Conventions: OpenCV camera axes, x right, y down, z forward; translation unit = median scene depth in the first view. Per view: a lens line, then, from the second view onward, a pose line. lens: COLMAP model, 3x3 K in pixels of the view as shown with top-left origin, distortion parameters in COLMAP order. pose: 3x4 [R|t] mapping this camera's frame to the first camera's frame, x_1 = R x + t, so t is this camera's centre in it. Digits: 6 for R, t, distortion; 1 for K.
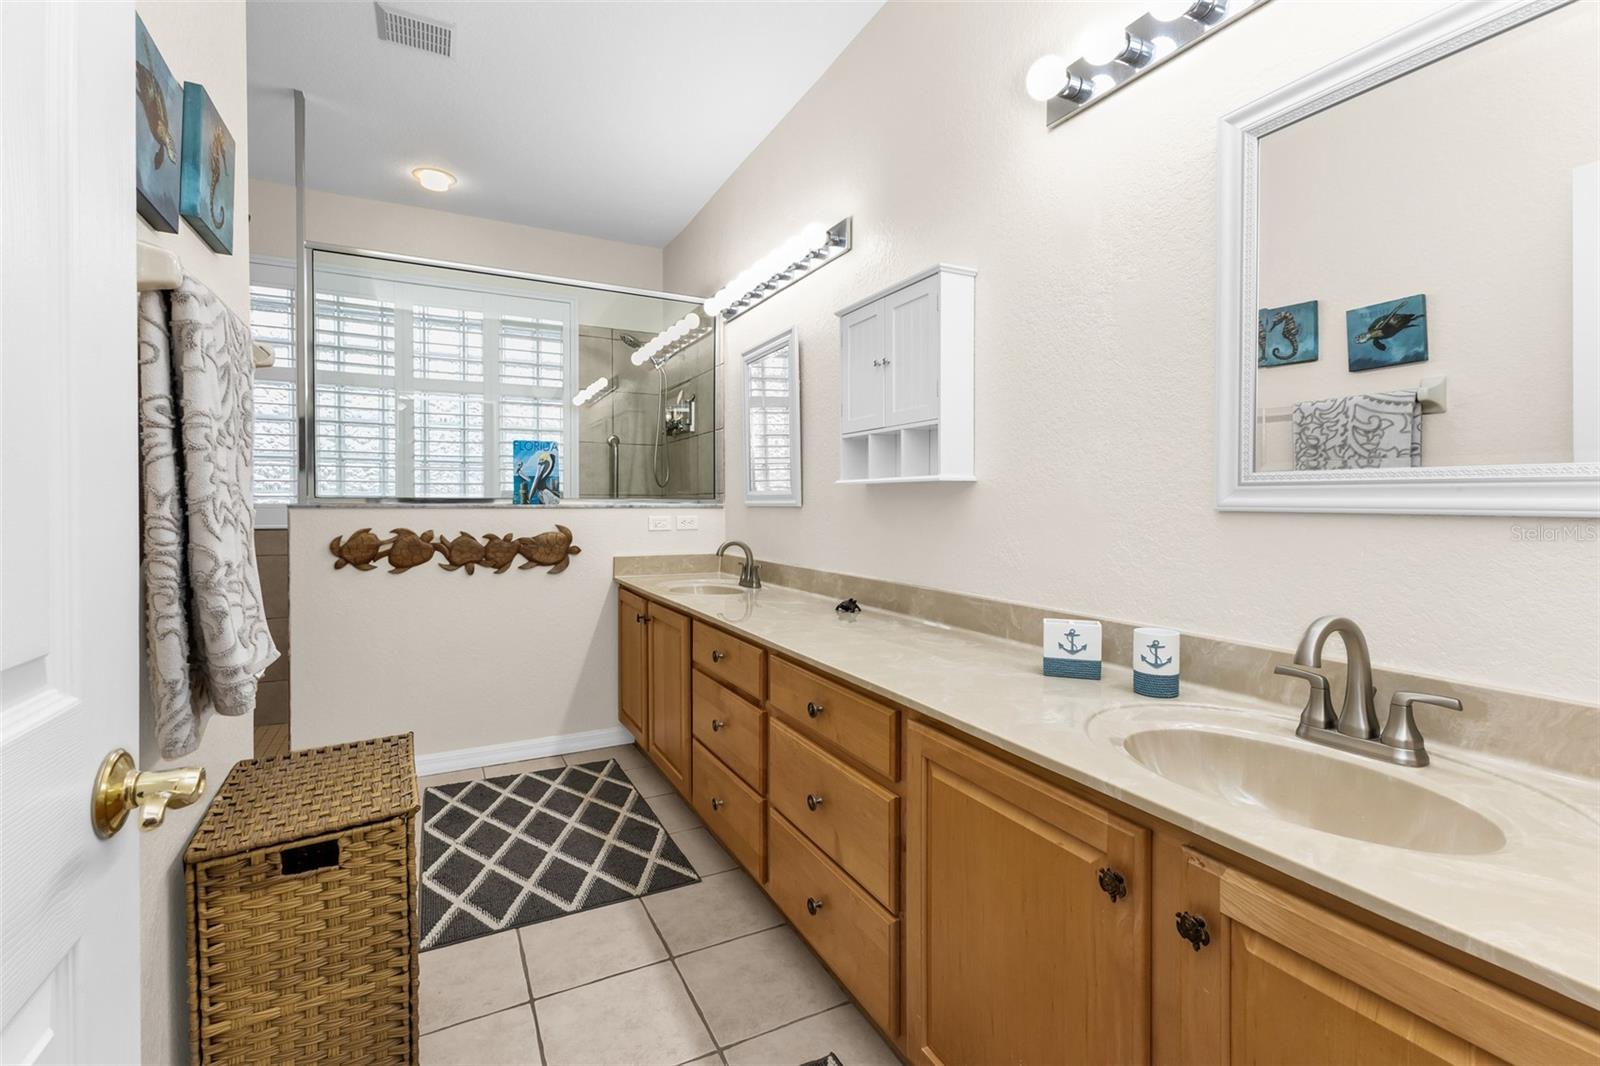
lens RADIAL K [[711.3, 0, 769.2], [0, 711.3, 498.5], [0, 0, 1]] dist [0.019073, -0.003172]
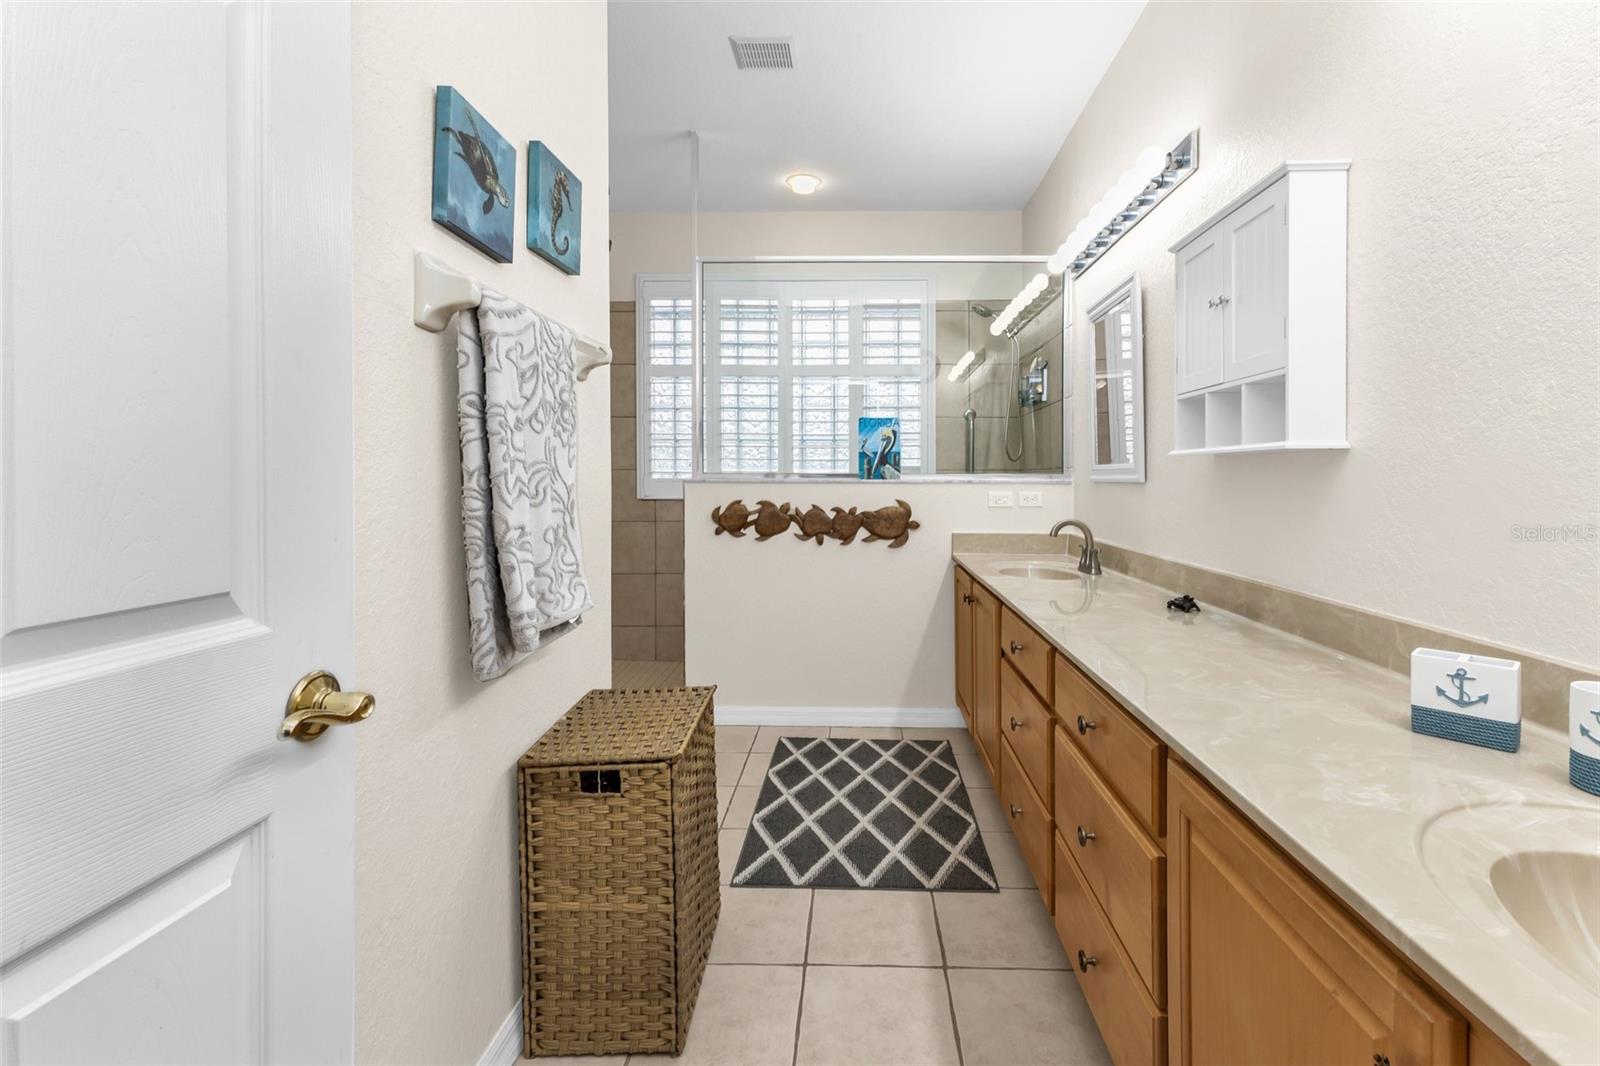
lens RADIAL K [[711.3, 0, 829.6], [0, 711.3, 471.6], [0, 0, 1]] dist [0.019073, -0.003172]
pose [[0.885840, -0.003259, -0.463979, 0.107124], [0.001859, 0.999992, -0.003474, 0.000642], [0.463987, 0.002215, 0.885839, 0.067115]]
